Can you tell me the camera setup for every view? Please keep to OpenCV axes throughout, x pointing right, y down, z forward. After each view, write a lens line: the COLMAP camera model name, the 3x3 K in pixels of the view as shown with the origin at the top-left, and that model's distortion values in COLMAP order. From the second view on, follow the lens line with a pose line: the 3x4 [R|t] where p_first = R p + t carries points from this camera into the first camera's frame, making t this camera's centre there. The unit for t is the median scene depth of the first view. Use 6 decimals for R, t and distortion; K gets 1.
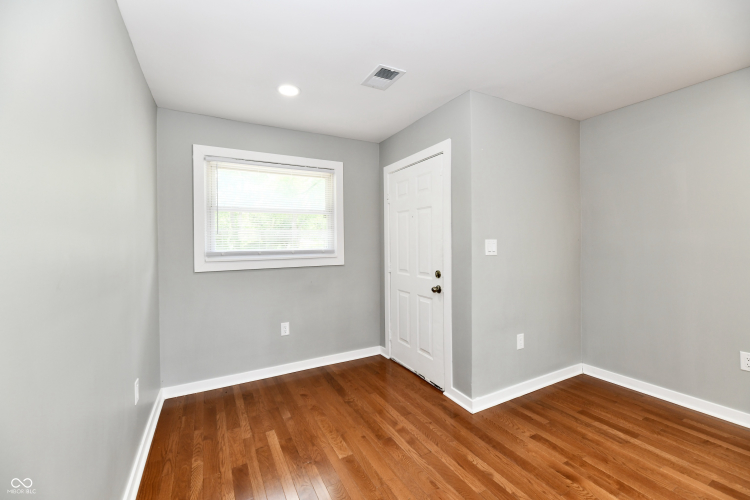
lens RADIAL K [[307.5, 0, 375.9], [0, 307.5, 243.4], [0, 0, 1]] dist [-0.002434, -0.001467]
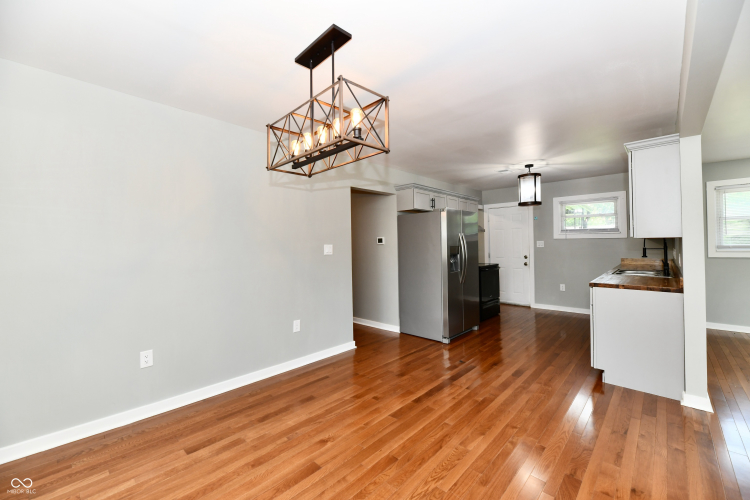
lens RADIAL K [[307.5, 0, 378.9], [0, 307.5, 243.5], [0, 0, 1]] dist [-0.002434, -0.001467]
pose [[0.323921, 0.005497, -0.946068, 0.434876], [0.009654, 0.999912, 0.009115, -0.015788], [0.946035, -0.012086, 0.323839, -1.301930]]
